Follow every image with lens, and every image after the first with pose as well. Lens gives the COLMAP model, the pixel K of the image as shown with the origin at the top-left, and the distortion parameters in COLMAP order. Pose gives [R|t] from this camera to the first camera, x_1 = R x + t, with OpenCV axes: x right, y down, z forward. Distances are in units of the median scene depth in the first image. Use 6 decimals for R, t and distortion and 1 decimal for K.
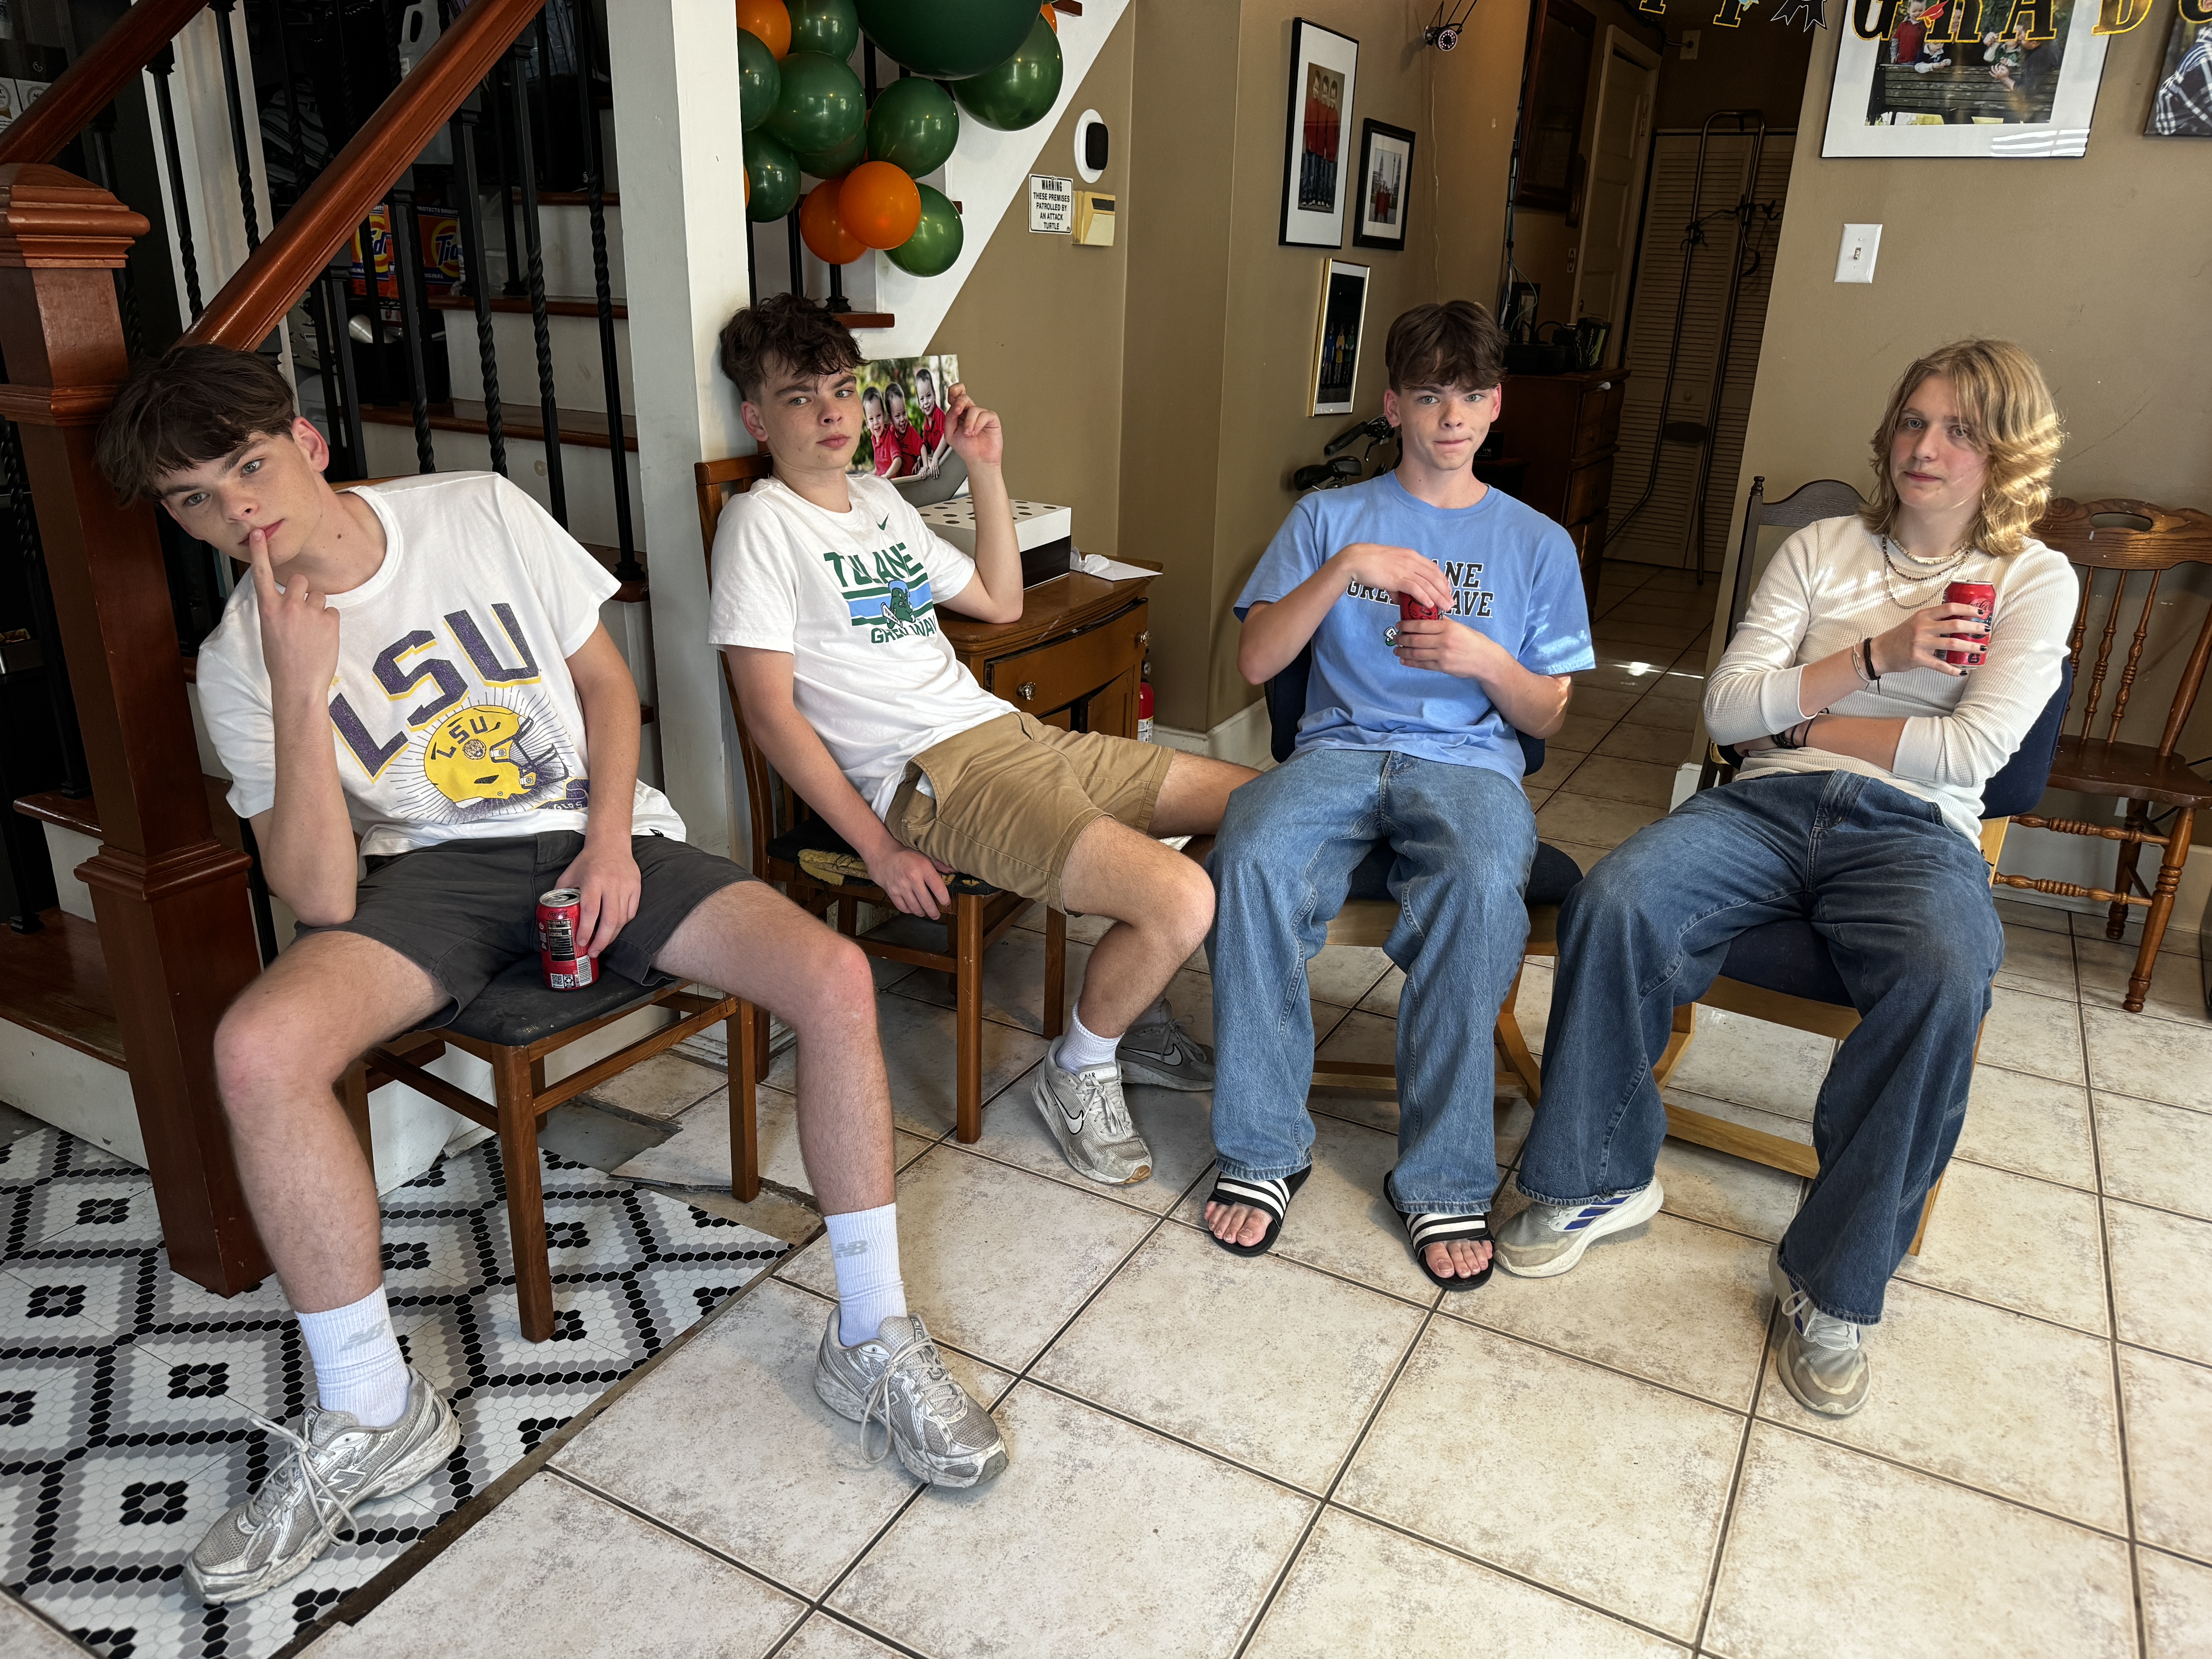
lens RADIAL K [[1552.2, 0, 1096.3], [0, 1552.2, 837.2], [0, 0, 1]] dist [0.001609, -0.009072]
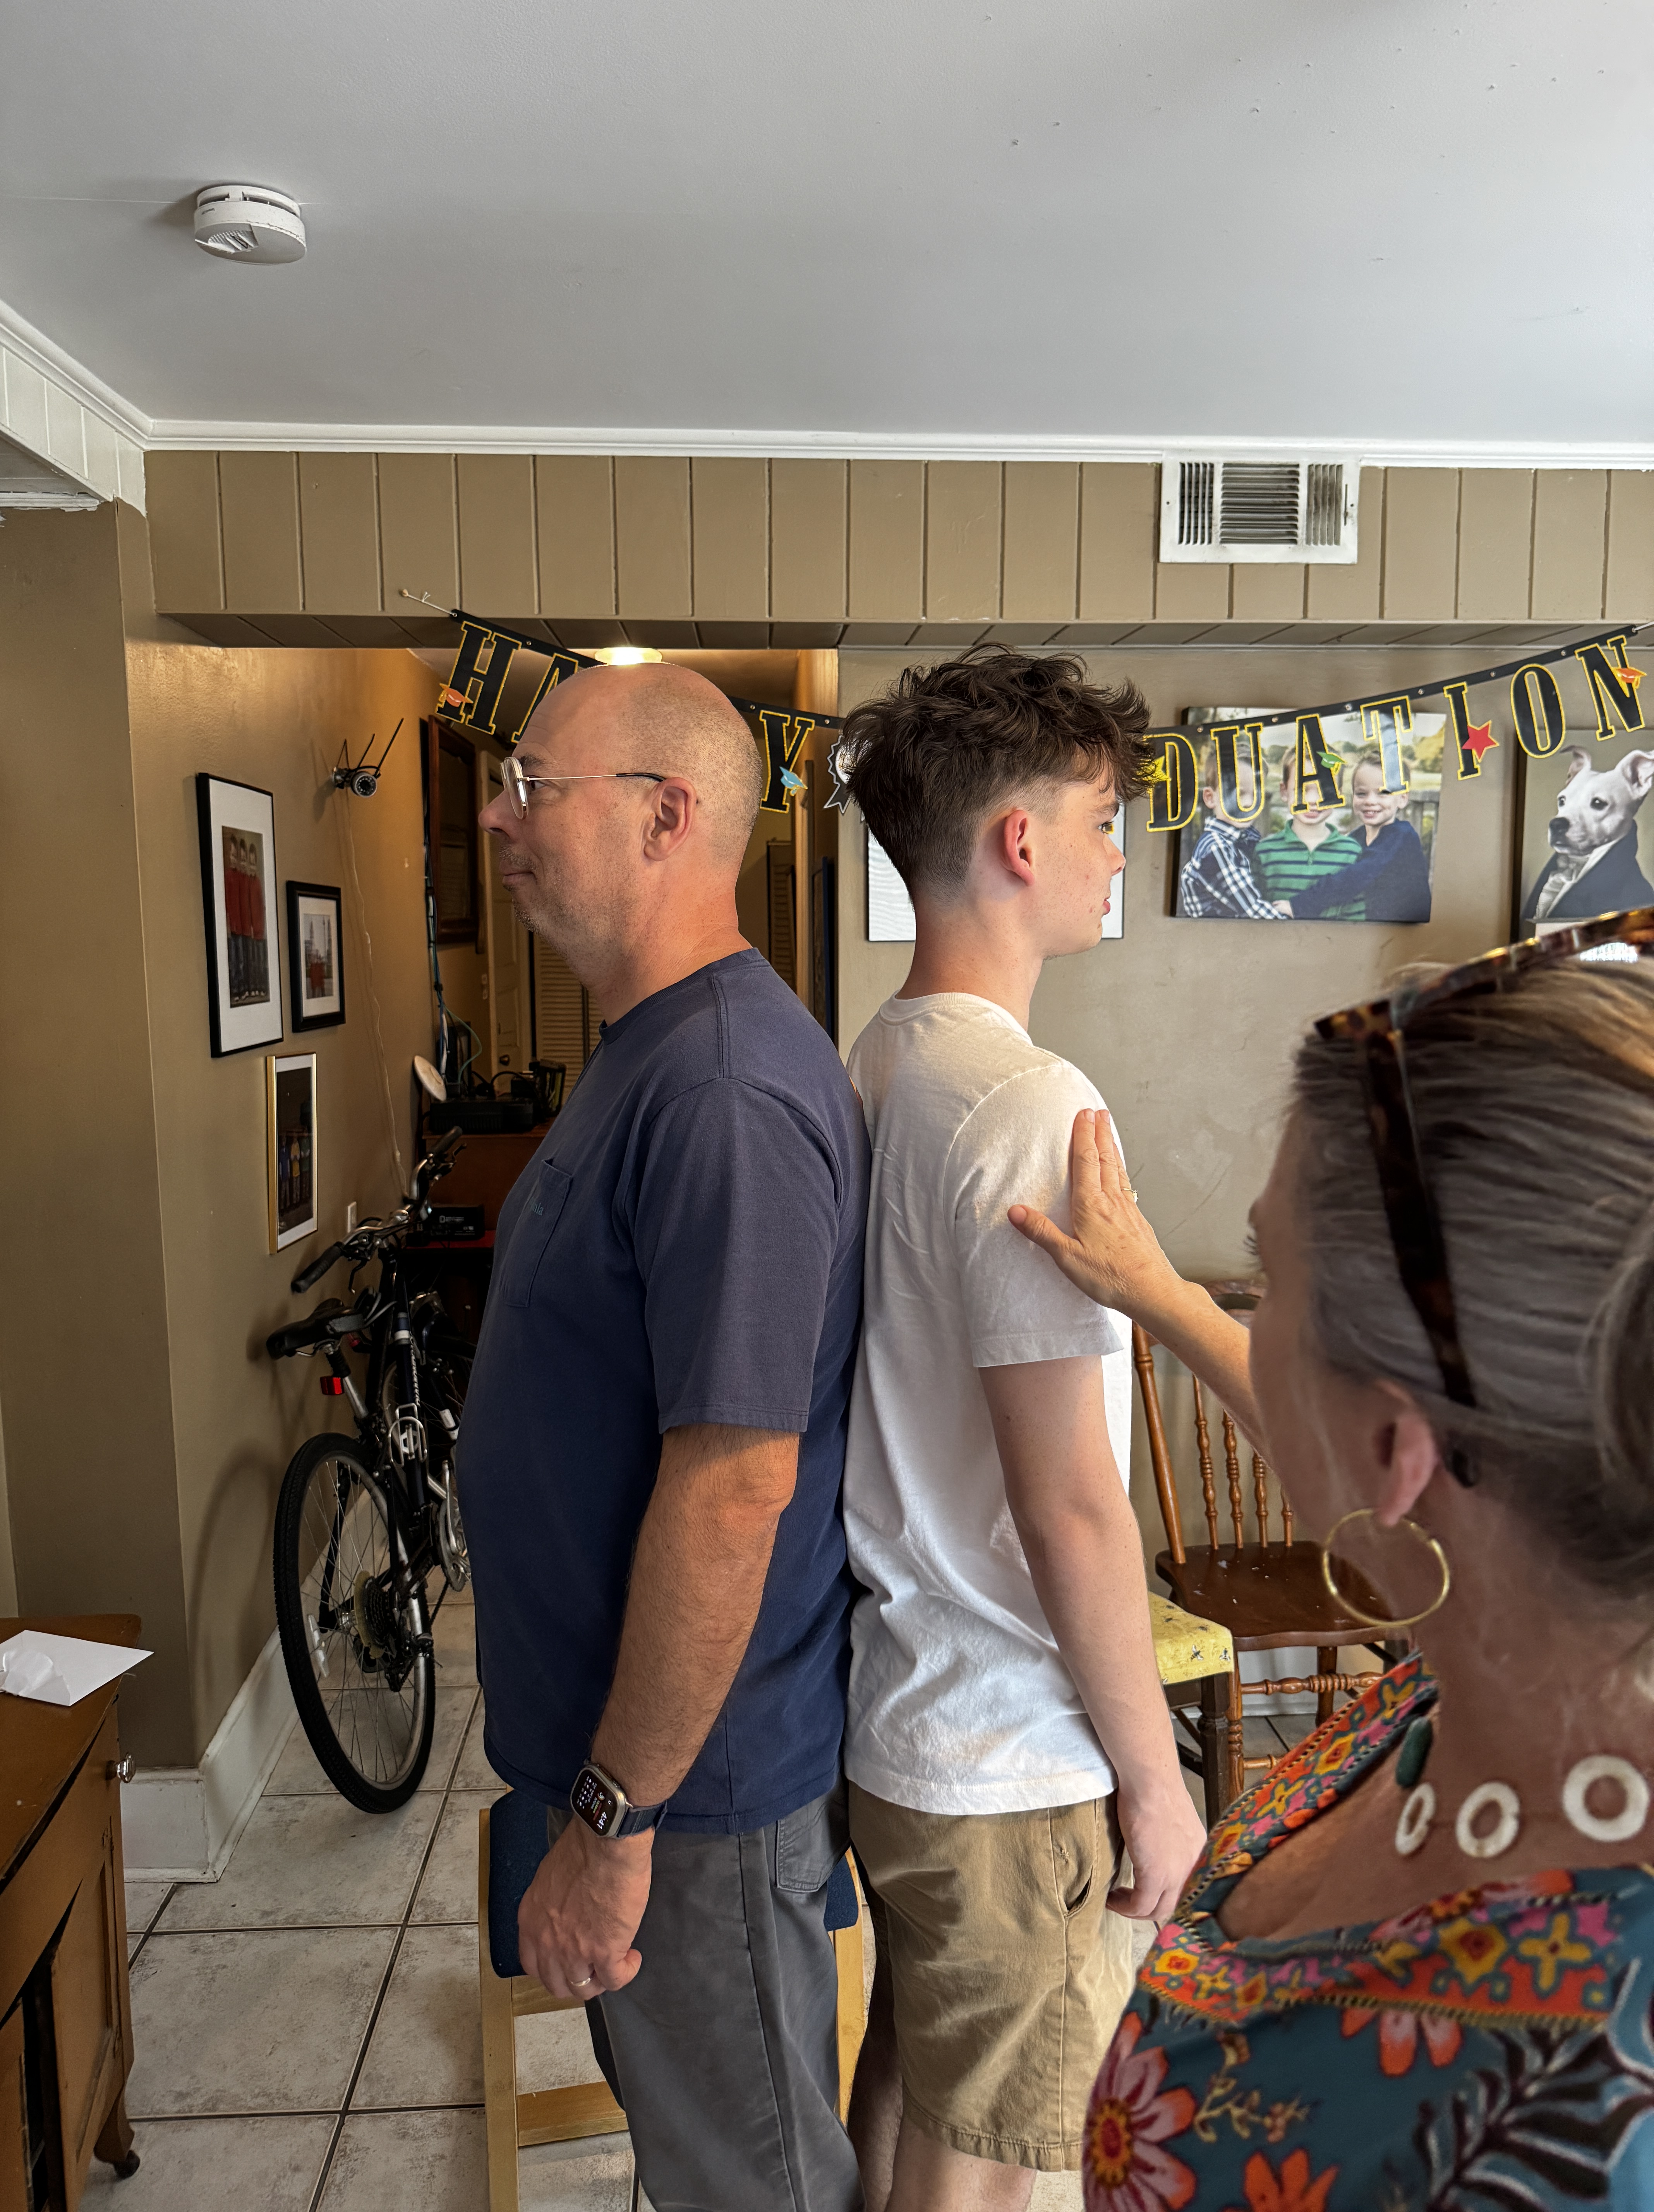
lens RADIAL K [[1552.0, 0, 833.9], [0, 1552.0, 1108.5], [0, 0, 1]] dist [0.001609, -0.009072]
pose [[0.843409, -0.094328, 0.528926, -0.023063], [0.215136, 0.961390, -0.171596, -0.166392], [-0.492318, 0.258516, 0.831139, 0.250541]]
